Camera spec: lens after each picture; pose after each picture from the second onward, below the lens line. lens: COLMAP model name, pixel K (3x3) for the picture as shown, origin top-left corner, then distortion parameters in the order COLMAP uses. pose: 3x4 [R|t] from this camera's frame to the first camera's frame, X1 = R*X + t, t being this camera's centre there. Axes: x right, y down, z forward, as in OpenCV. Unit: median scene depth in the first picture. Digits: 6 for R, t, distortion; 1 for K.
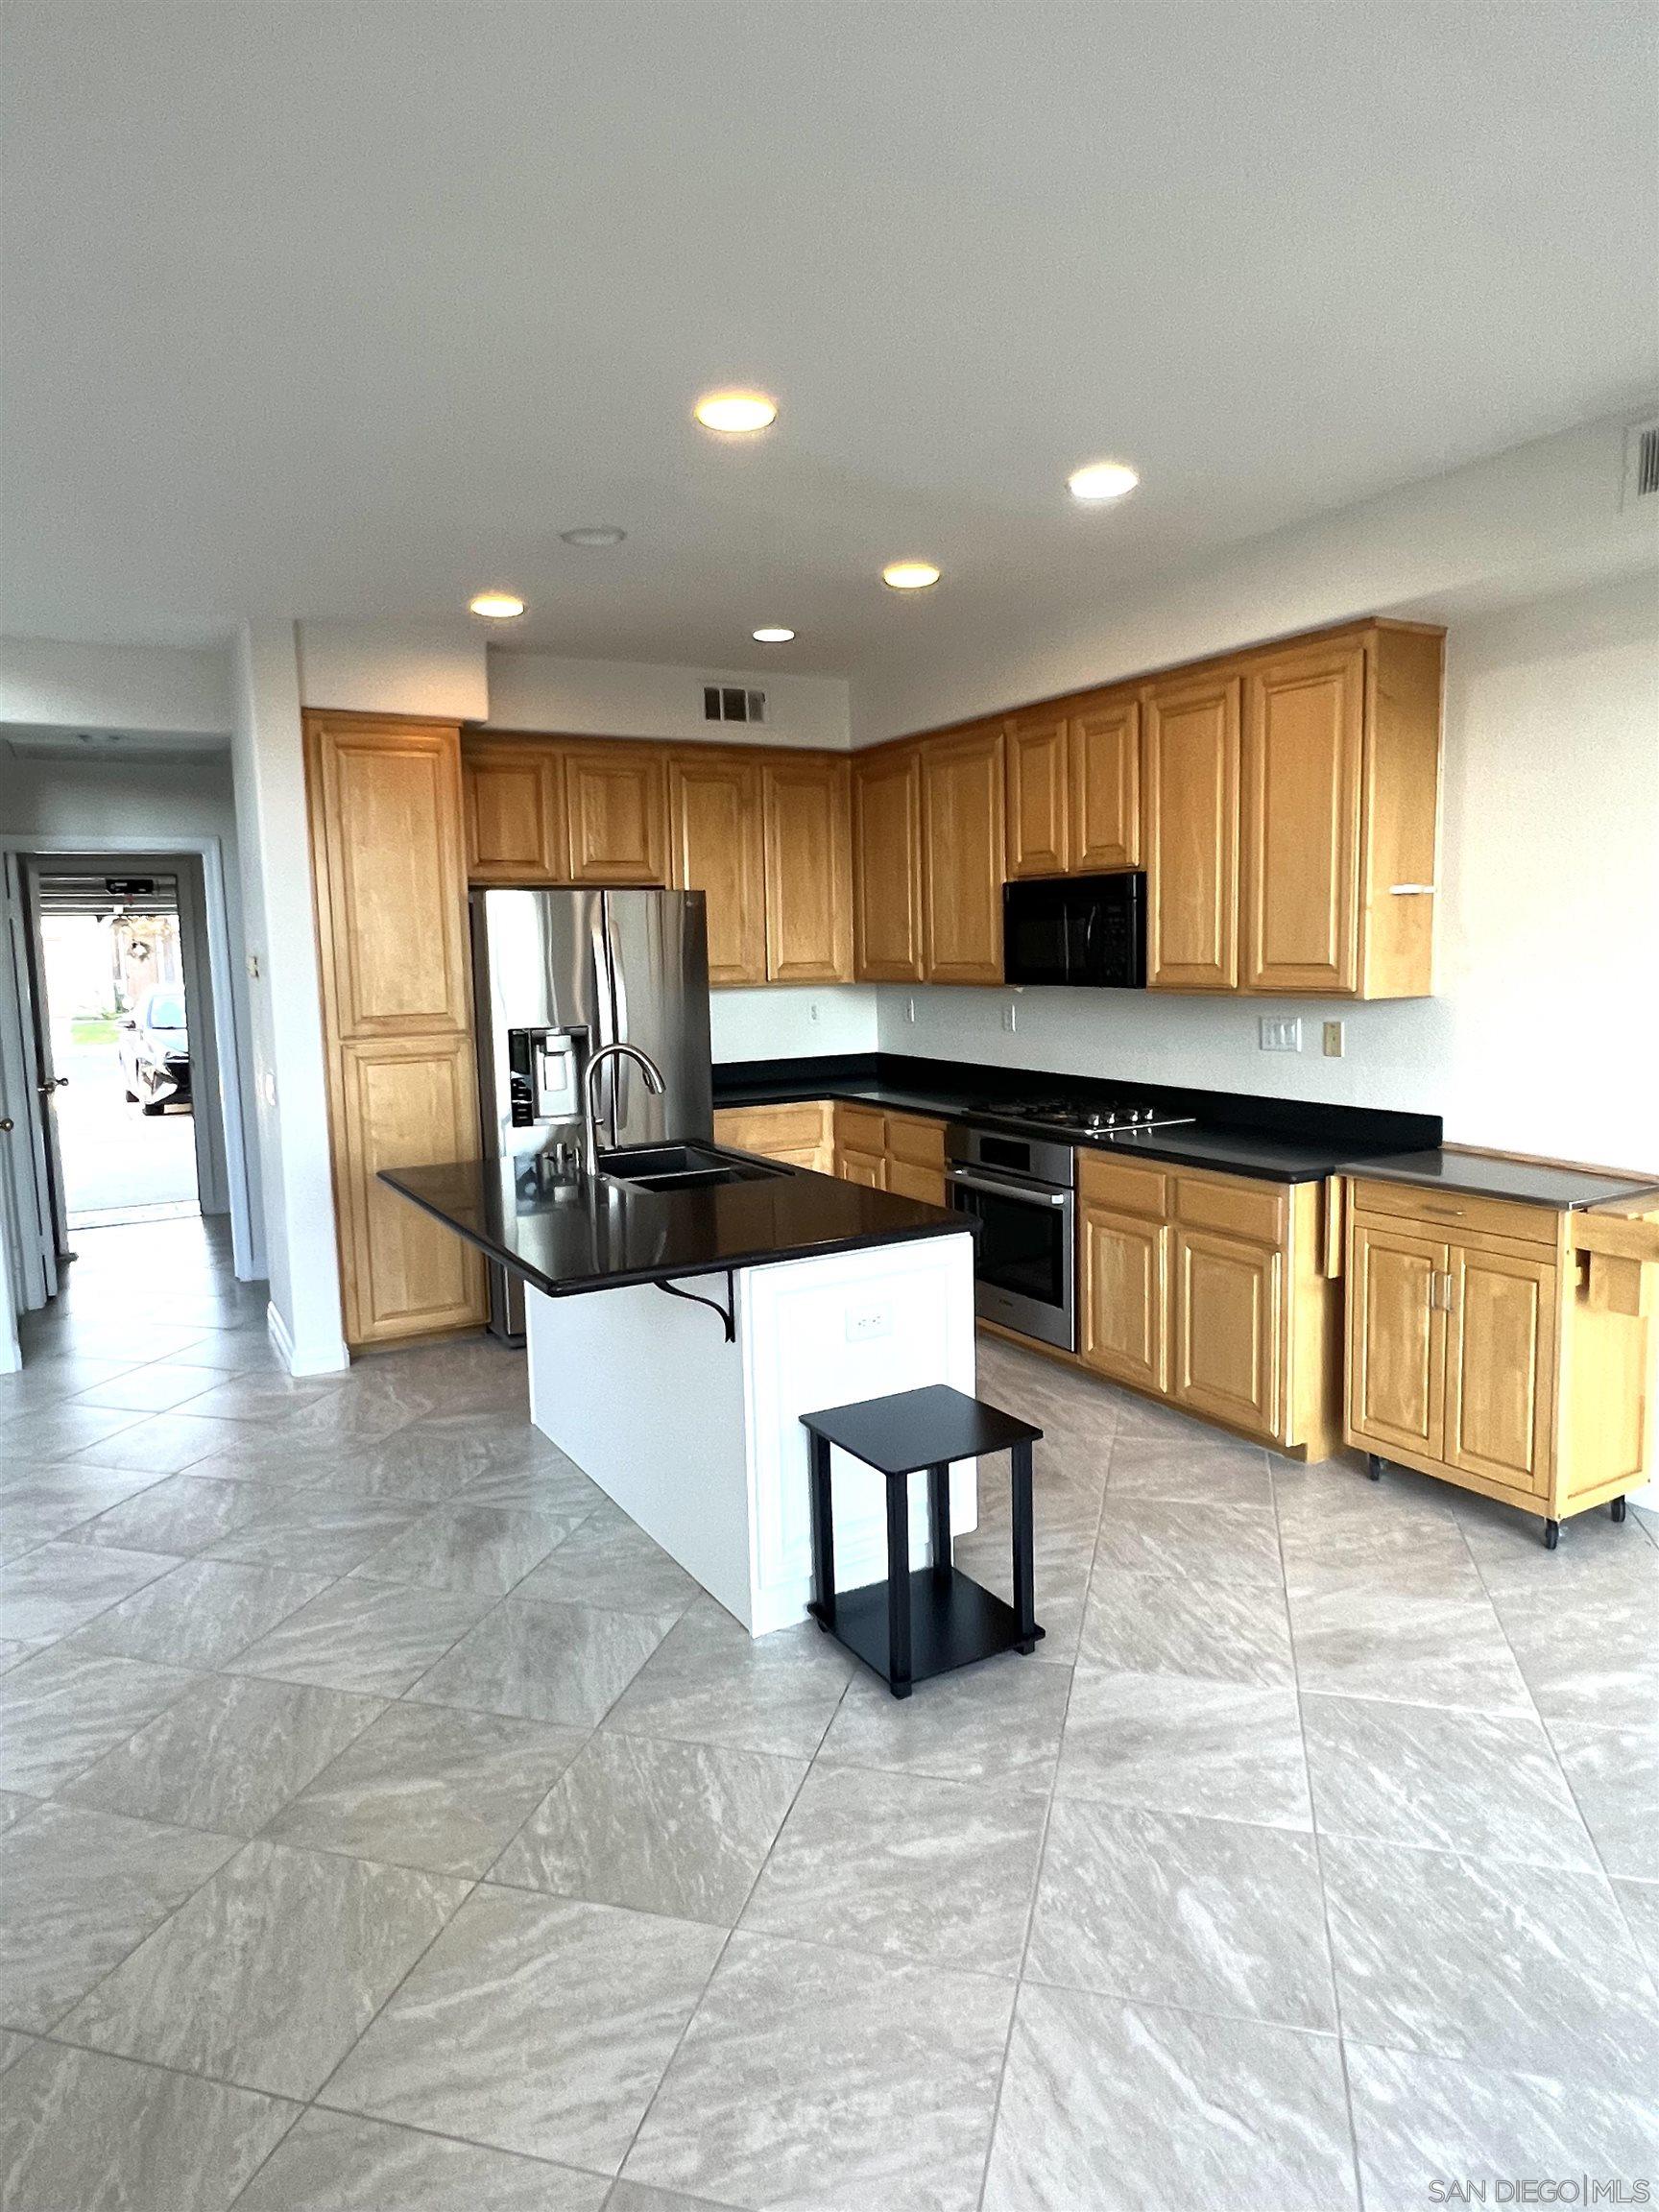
lens RADIAL K [[1322.1, 0, 830.3], [0, 1322.1, 1112.7], [0, 0, 1]] dist [-0.002788, -0.002854]
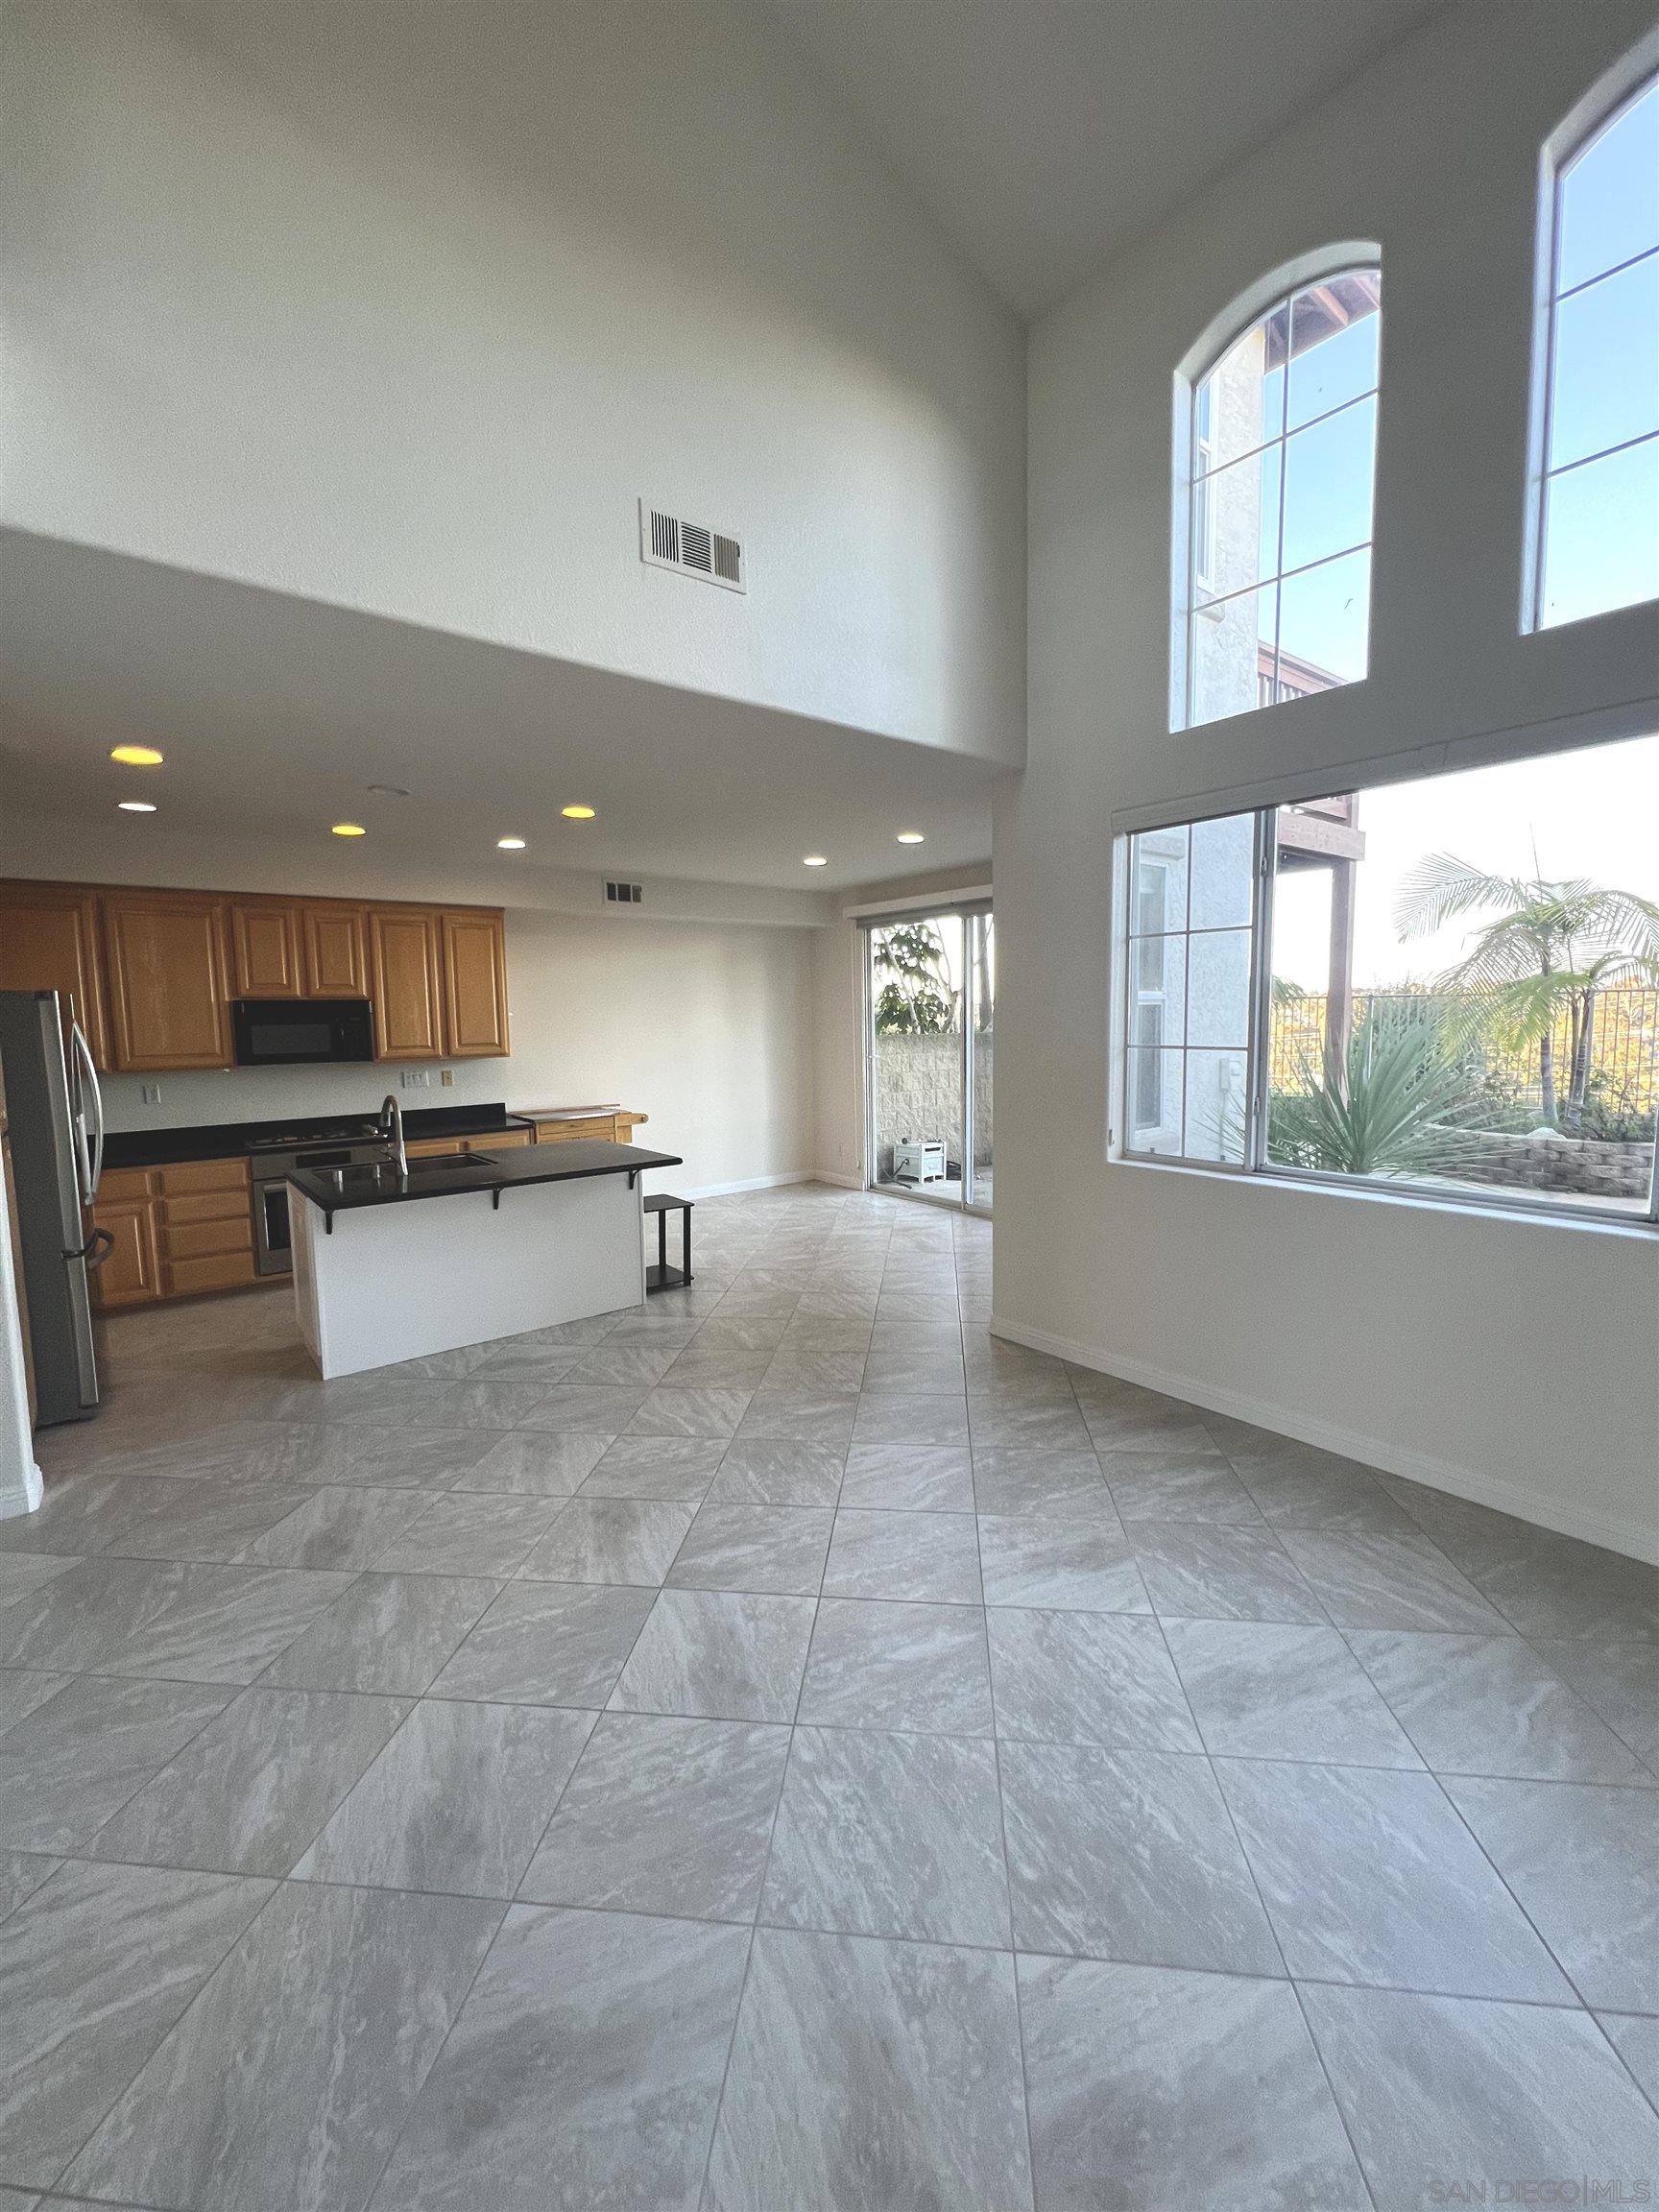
lens RADIAL K [[881.1, 0, 827.6], [0, 881.1, 1103.2], [0, 0, 1]] dist [-0.001024, 0.000286]
pose [[-0.145123, -0.072154, 0.986779, -1.209455], [0.148643, 0.984428, 0.093843, -0.058906], [-0.978184, 0.160296, -0.132138, 0.574527]]
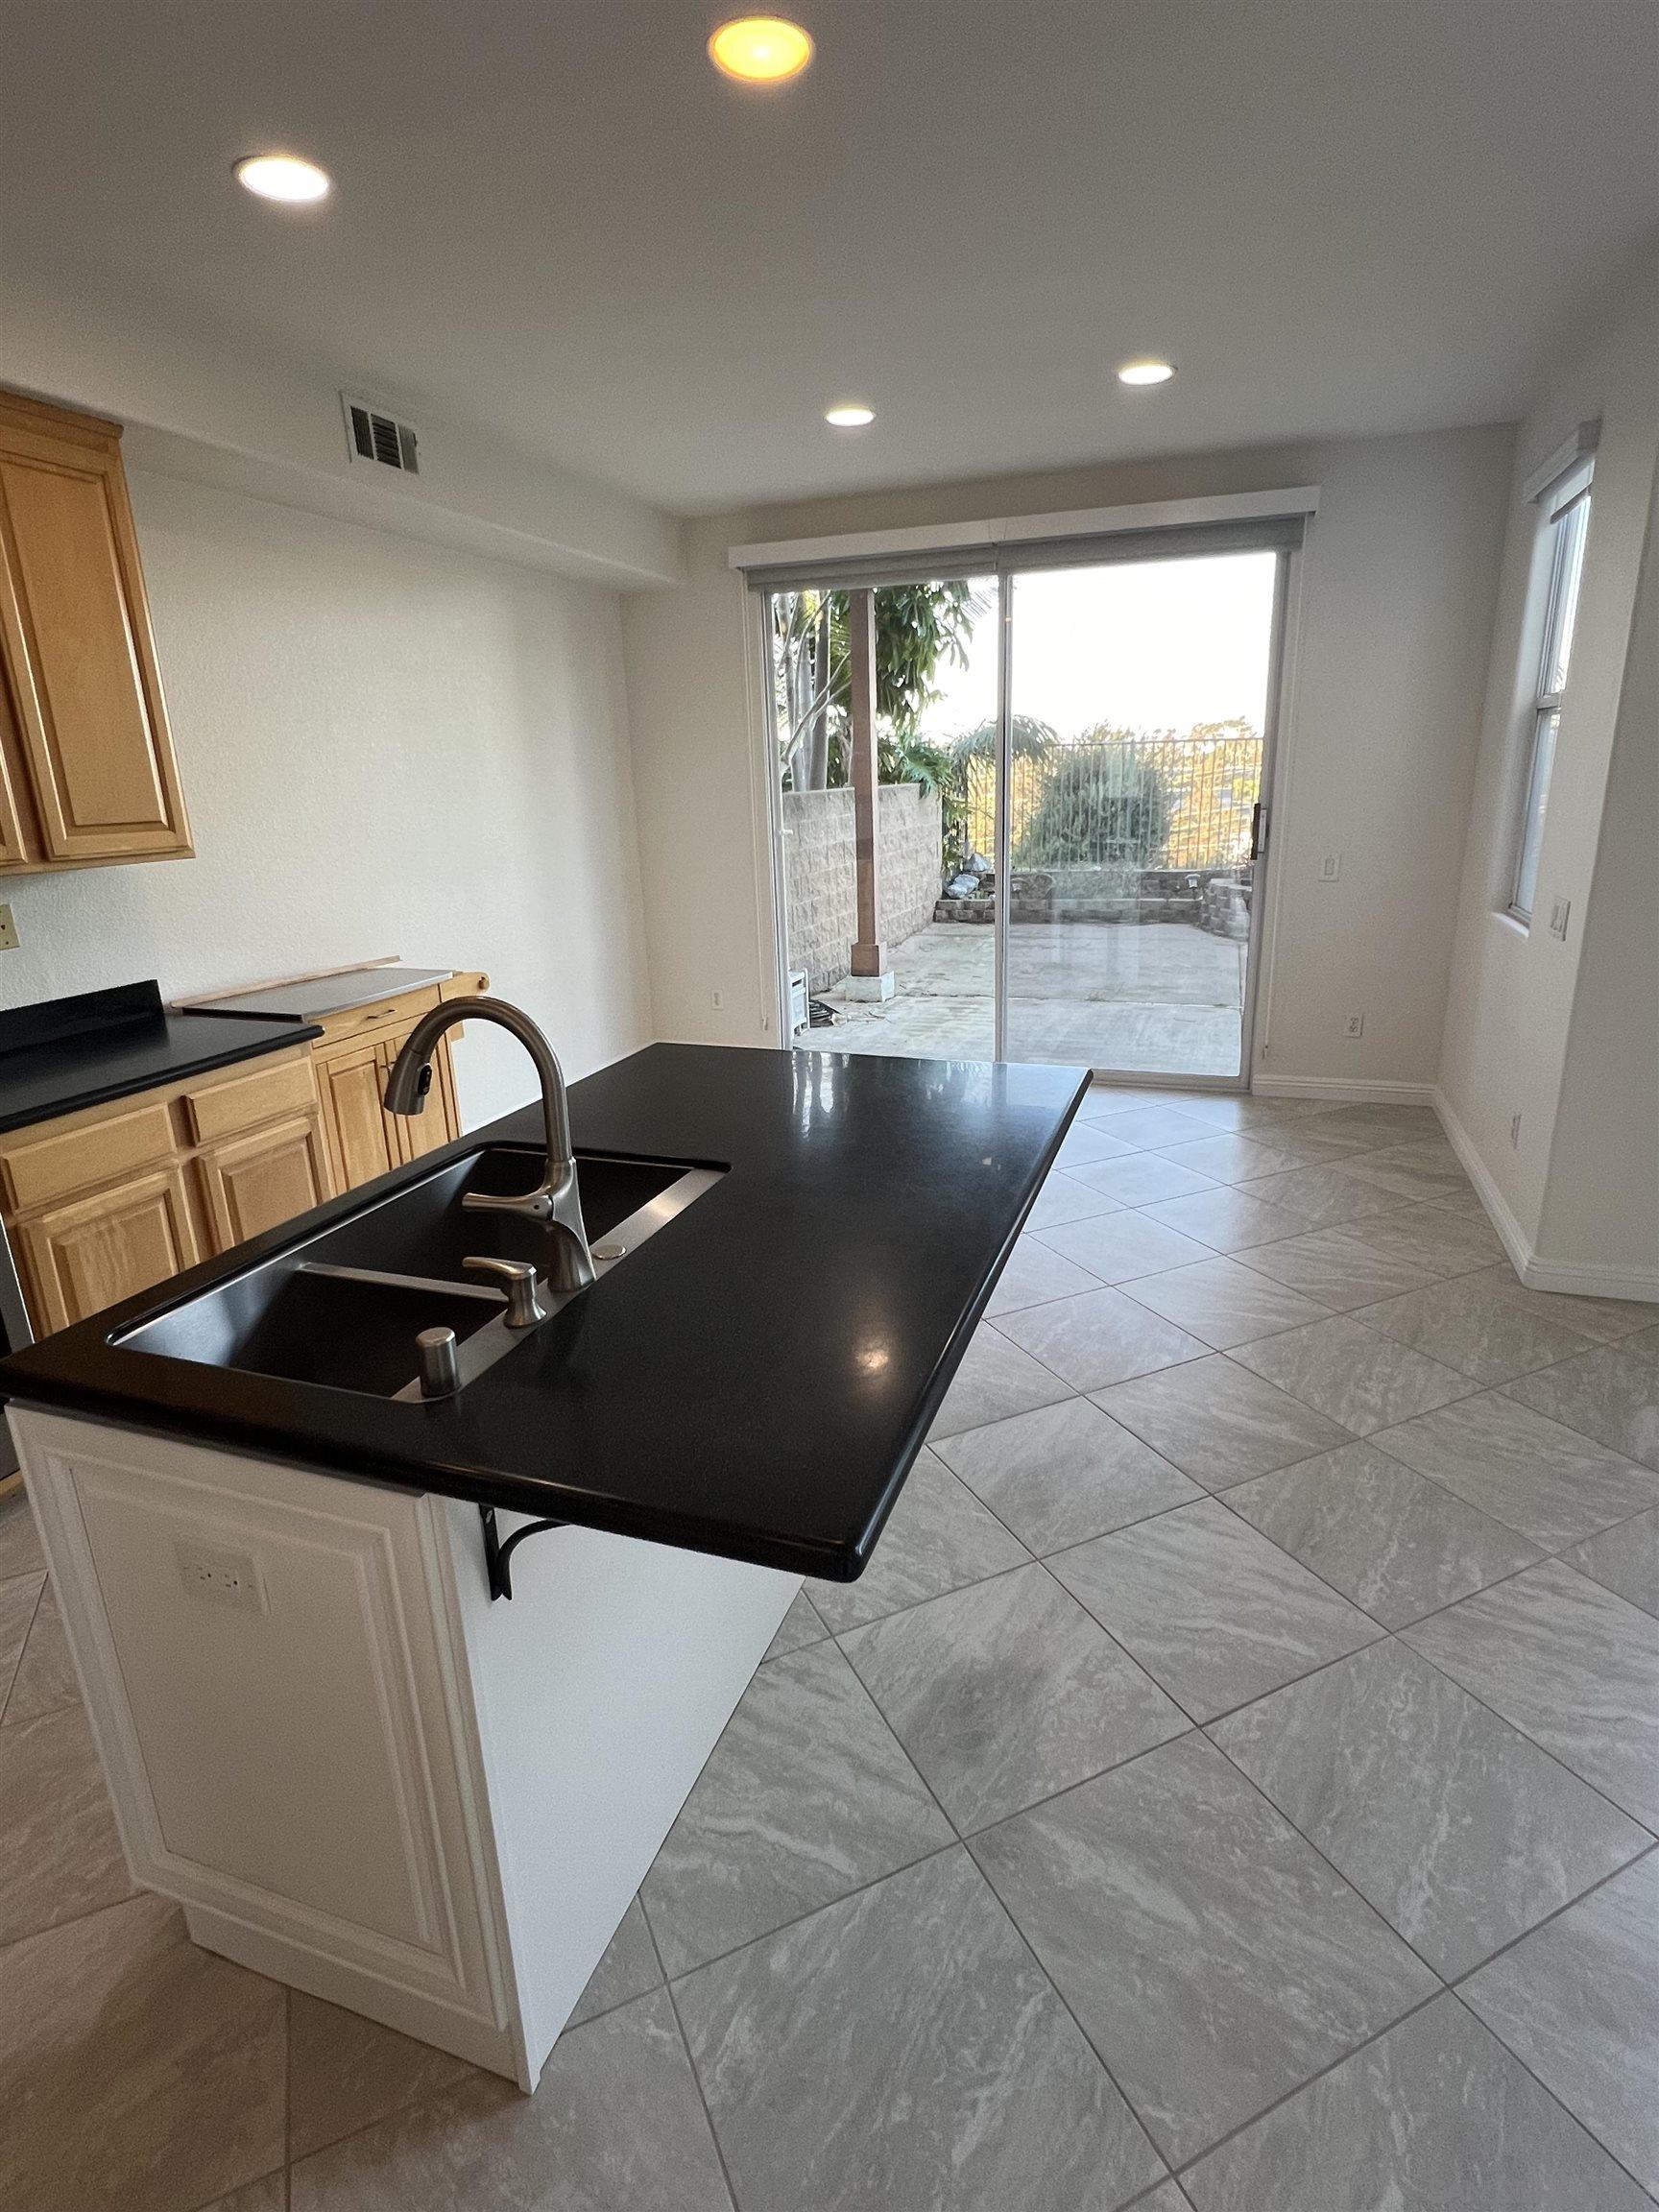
lens RADIAL K [[1106.9, 0, 835.0], [0, 1106.9, 1094.0], [0, 0, 1]] dist [-0.001172, 0.000319]
pose [[-0.643134, -0.173530, 0.745833, -0.471414], [0.144321, 0.929062, 0.340610, -0.118962], [-0.752031, 0.326697, -0.572467, 1.043976]]
